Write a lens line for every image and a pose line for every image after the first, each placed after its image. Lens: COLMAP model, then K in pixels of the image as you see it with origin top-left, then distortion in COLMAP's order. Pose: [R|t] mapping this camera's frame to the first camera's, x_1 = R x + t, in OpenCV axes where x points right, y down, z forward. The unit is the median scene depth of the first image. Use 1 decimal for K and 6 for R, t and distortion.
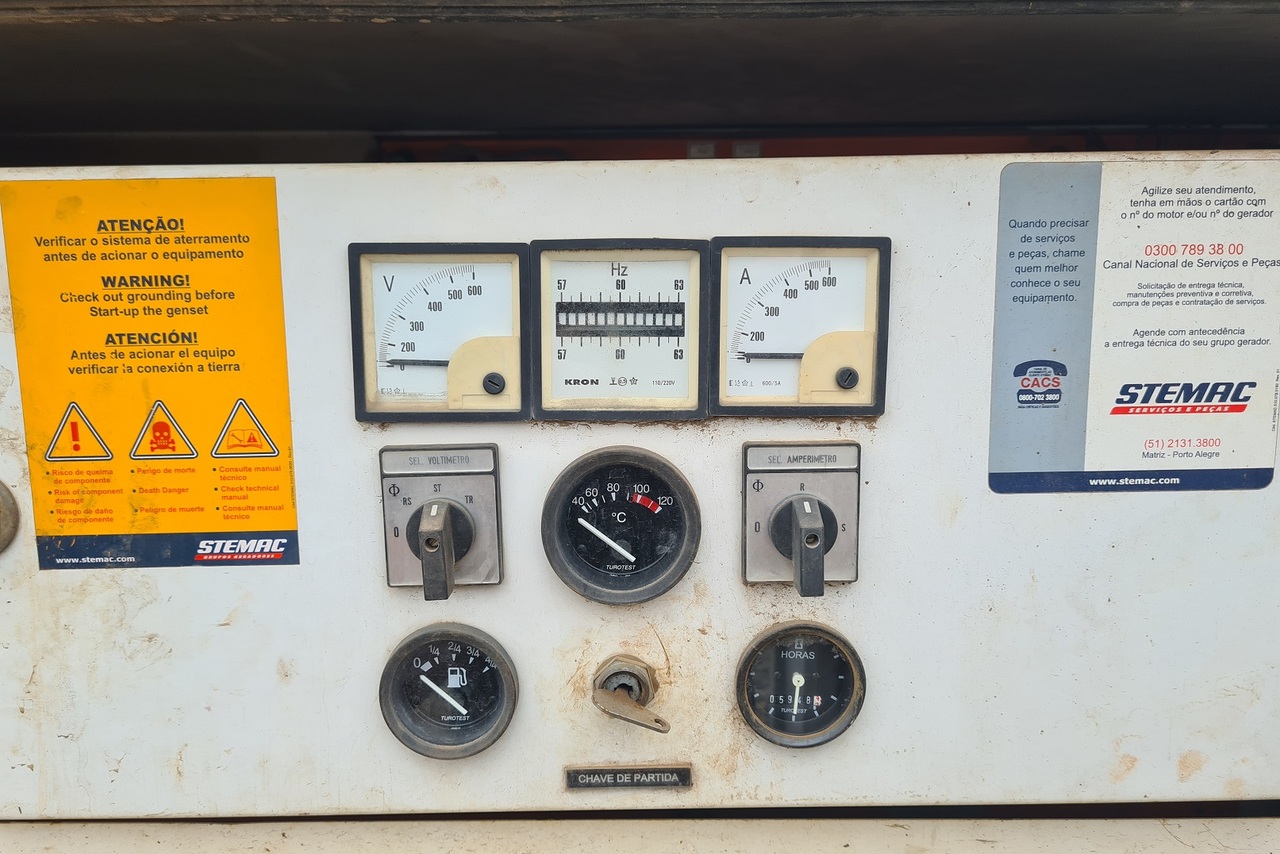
lens RADIAL K [[956.1, 0, 637.9], [0, 956.1, 425.0], [0, 0, 1]] dist [0.004817, 0.001380]
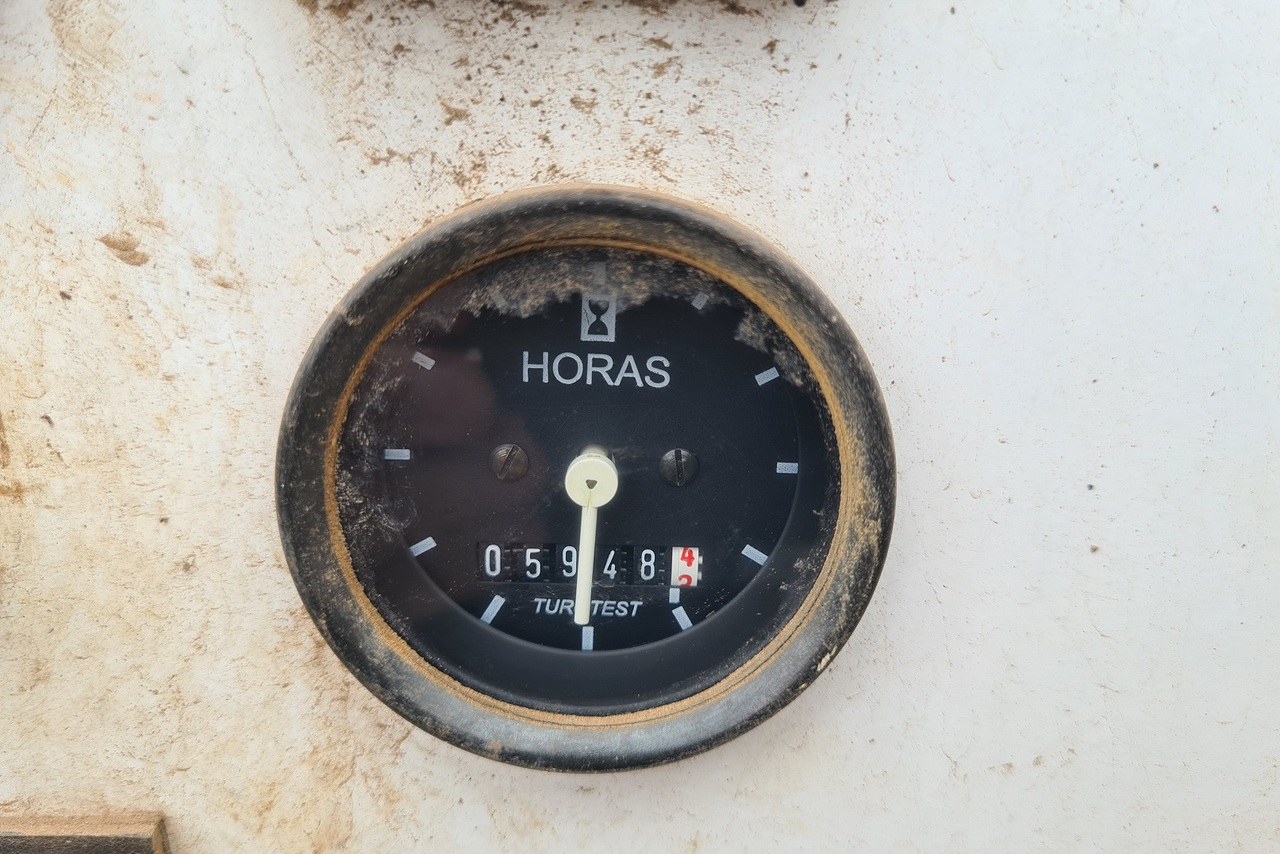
lens RADIAL K [[956.1, 0, 641.9], [0, 956.1, 428.6], [0, 0, 1]] dist [0.004817, 0.001380]
pose [[0.999970, -0.001206, -0.007716, 0.181045], [0.002309, 0.989486, 0.144614, 0.222718], [0.007460, -0.144627, 0.989458, 0.779942]]
